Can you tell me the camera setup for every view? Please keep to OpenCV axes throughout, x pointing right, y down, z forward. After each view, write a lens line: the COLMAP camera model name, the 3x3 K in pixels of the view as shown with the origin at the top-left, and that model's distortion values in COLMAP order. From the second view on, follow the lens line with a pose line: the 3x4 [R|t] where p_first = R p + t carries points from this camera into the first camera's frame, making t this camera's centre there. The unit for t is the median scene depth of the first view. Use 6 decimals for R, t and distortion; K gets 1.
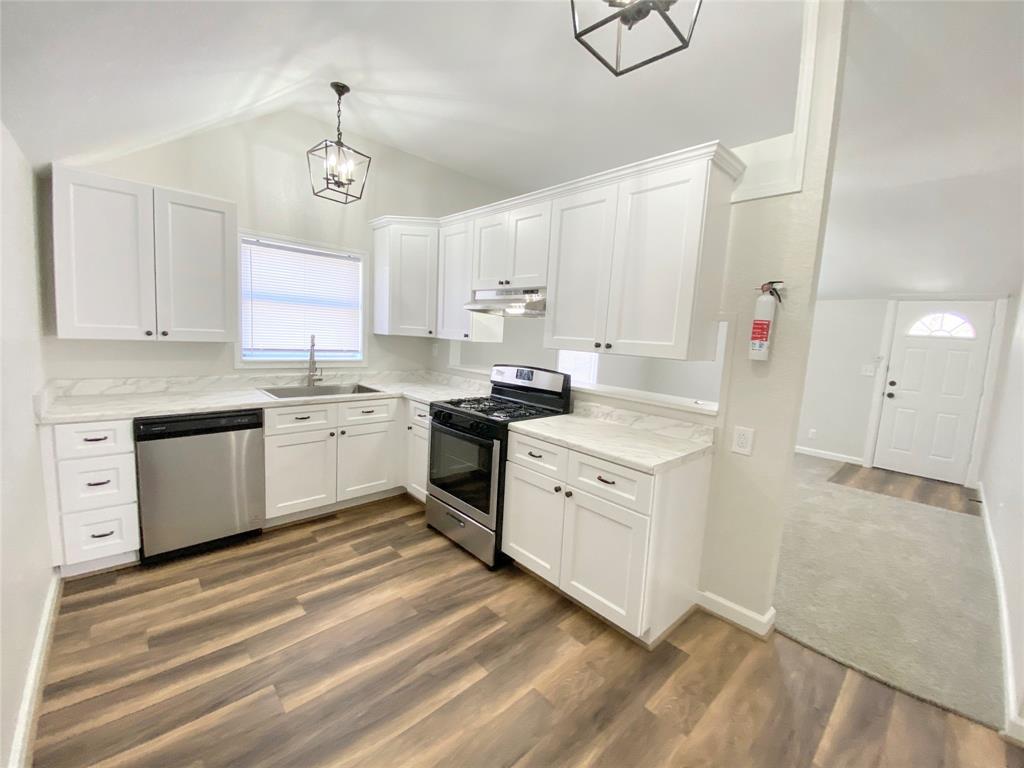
lens RADIAL K [[418.5, 0, 513.9], [0, 418.5, 380.6], [0, 0, 1]] dist [0.021002, -0.021616]
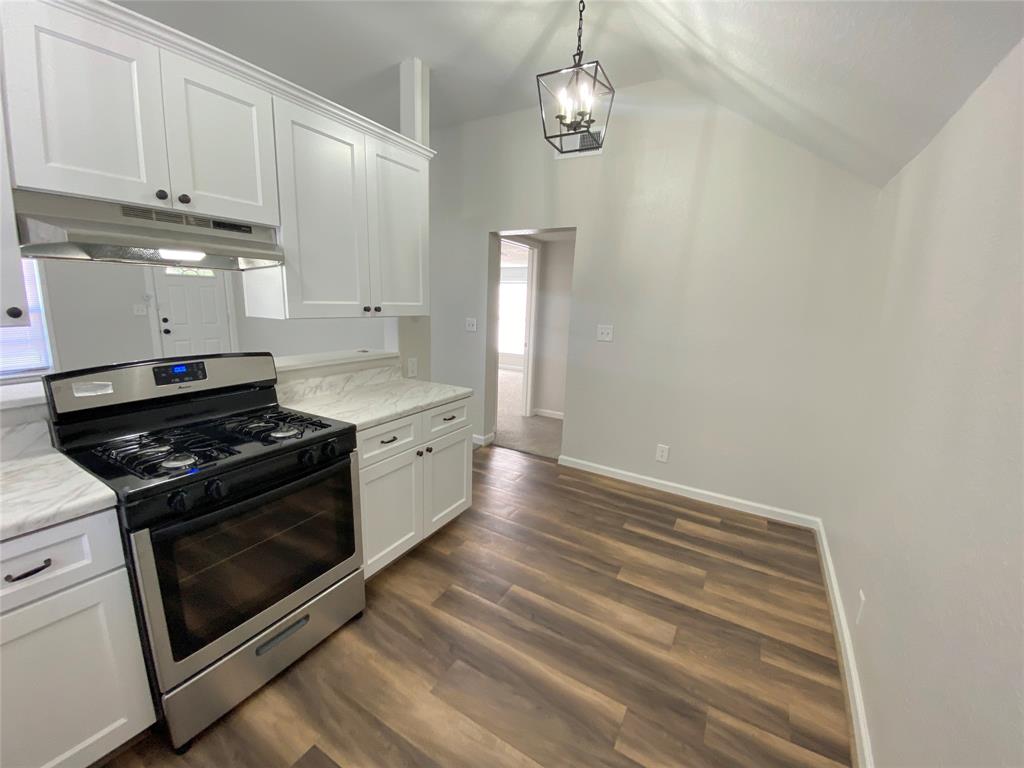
lens RADIAL K [[418.5, 0, 513.9], [0, 418.5, 380.6], [0, 0, 1]] dist [0.021002, -0.021616]
pose [[-0.301362, -0.241400, 0.922446, -0.491042], [0.062718, 0.960308, 0.271798, -0.100742], [-0.951445, 0.139763, -0.274261, 0.581510]]
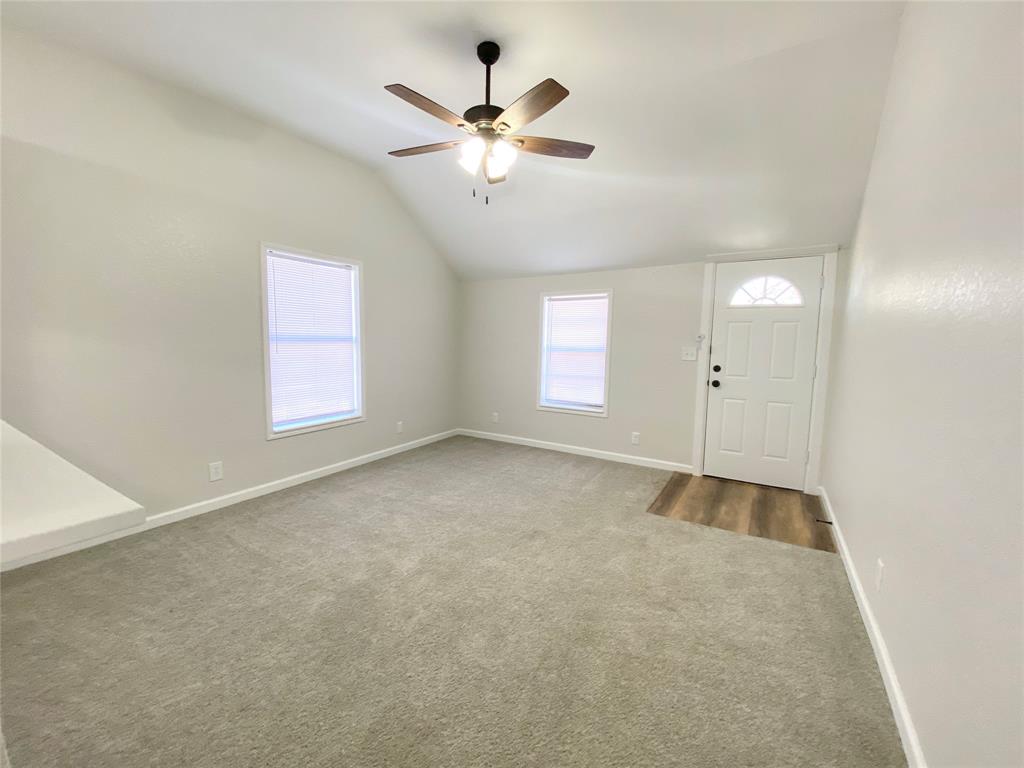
lens RADIAL K [[418.5, 0, 513.9], [0, 418.5, 380.6], [0, 0, 1]] dist [0.021002, -0.021616]
pose [[0.963794, -0.071233, 0.256957, 0.412007], [0.072299, 0.997369, 0.005310, -0.002926], [-0.256659, 0.013460, 0.966408, 0.418879]]
